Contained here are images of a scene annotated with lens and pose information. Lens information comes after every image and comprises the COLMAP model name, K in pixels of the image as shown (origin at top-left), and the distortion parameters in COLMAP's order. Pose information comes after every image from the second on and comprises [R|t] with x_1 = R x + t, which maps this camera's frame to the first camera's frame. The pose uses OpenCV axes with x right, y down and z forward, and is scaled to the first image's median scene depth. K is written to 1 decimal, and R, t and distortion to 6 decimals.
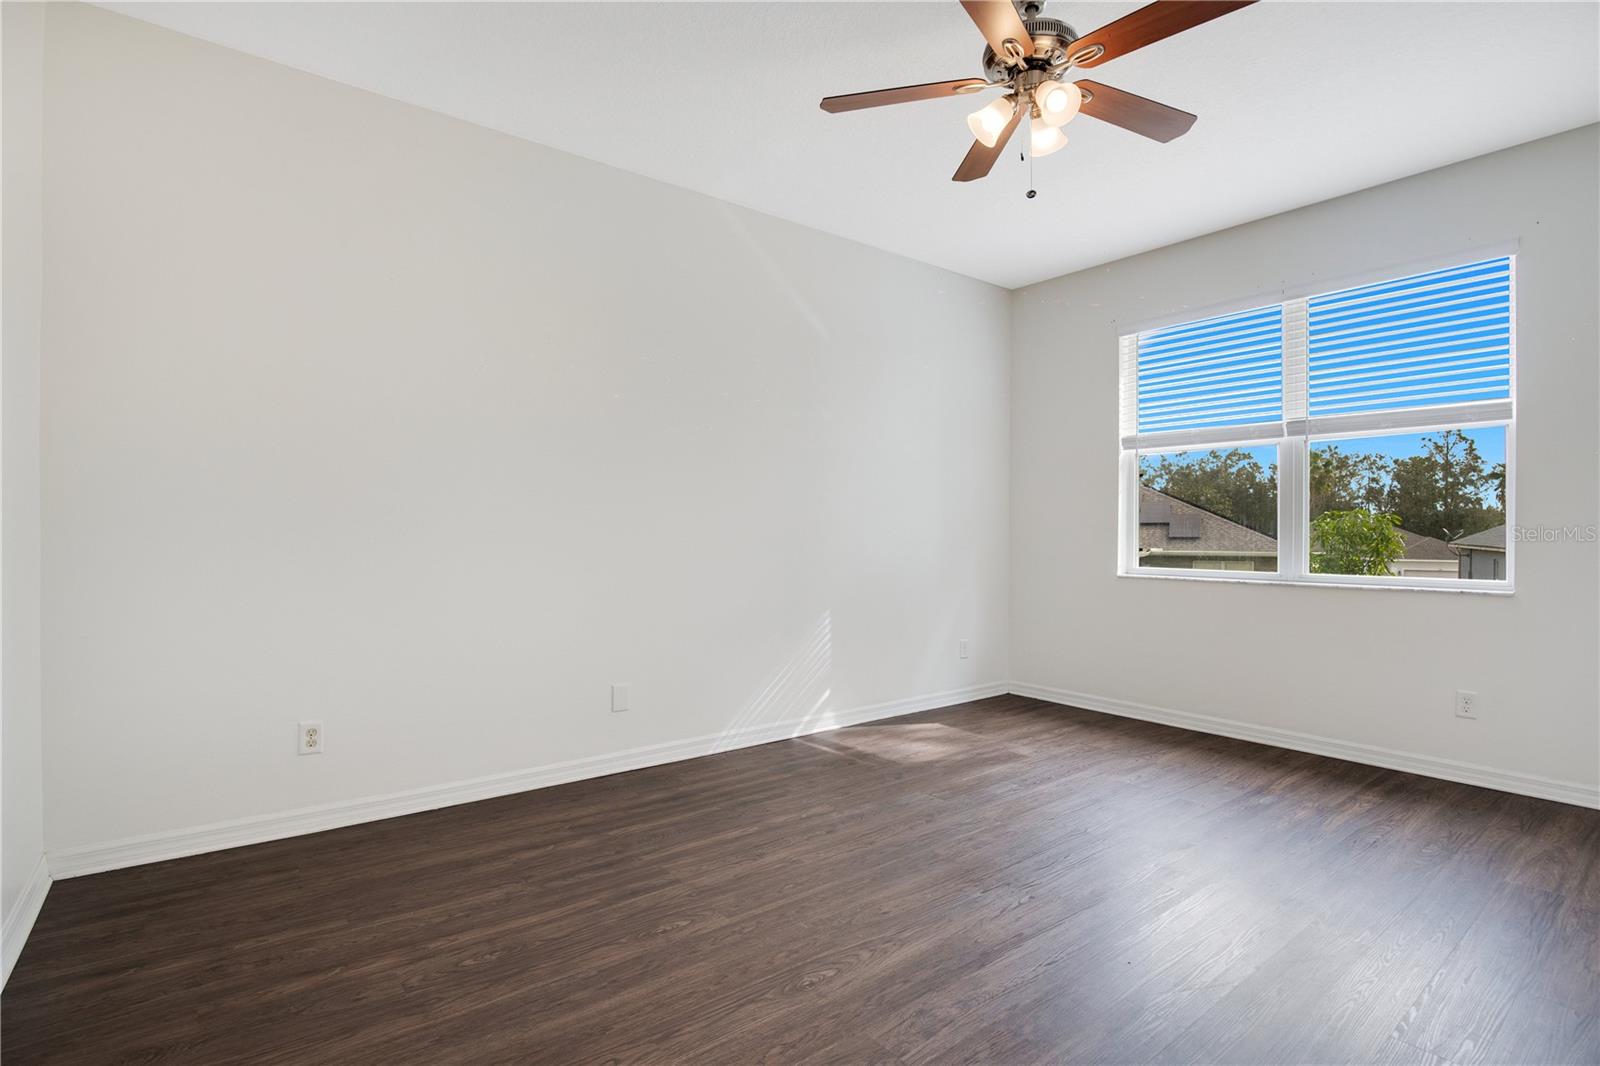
lens RADIAL K [[769.6, 0, 792.2], [0, 769.6, 538.0], [0, 0, 1]] dist [-0.025792, 0.004536]
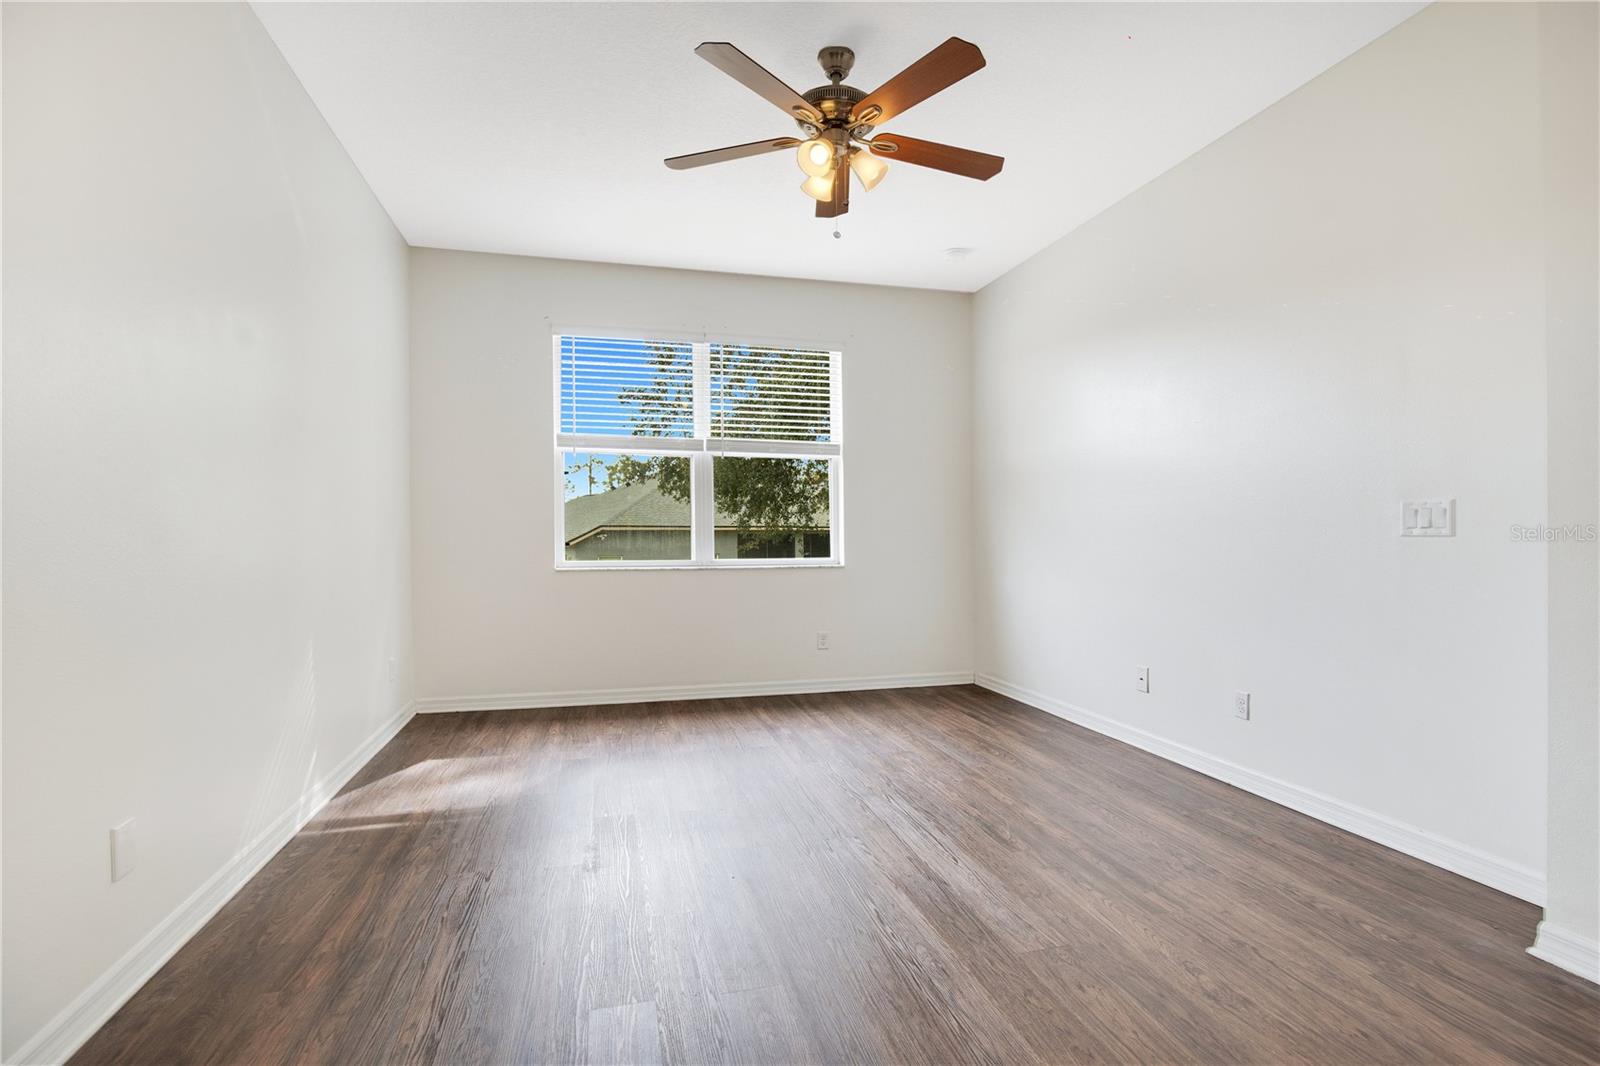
lens RADIAL K [[769.6, 0, 792.6], [0, 769.6, 530.9], [0, 0, 1]] dist [-0.025792, 0.004536]
pose [[0.418160, -0.007291, 0.908344, -0.447309], [0.007128, 0.999963, 0.004744, -0.006159], [-0.908345, 0.004491, 0.418197, 0.340705]]
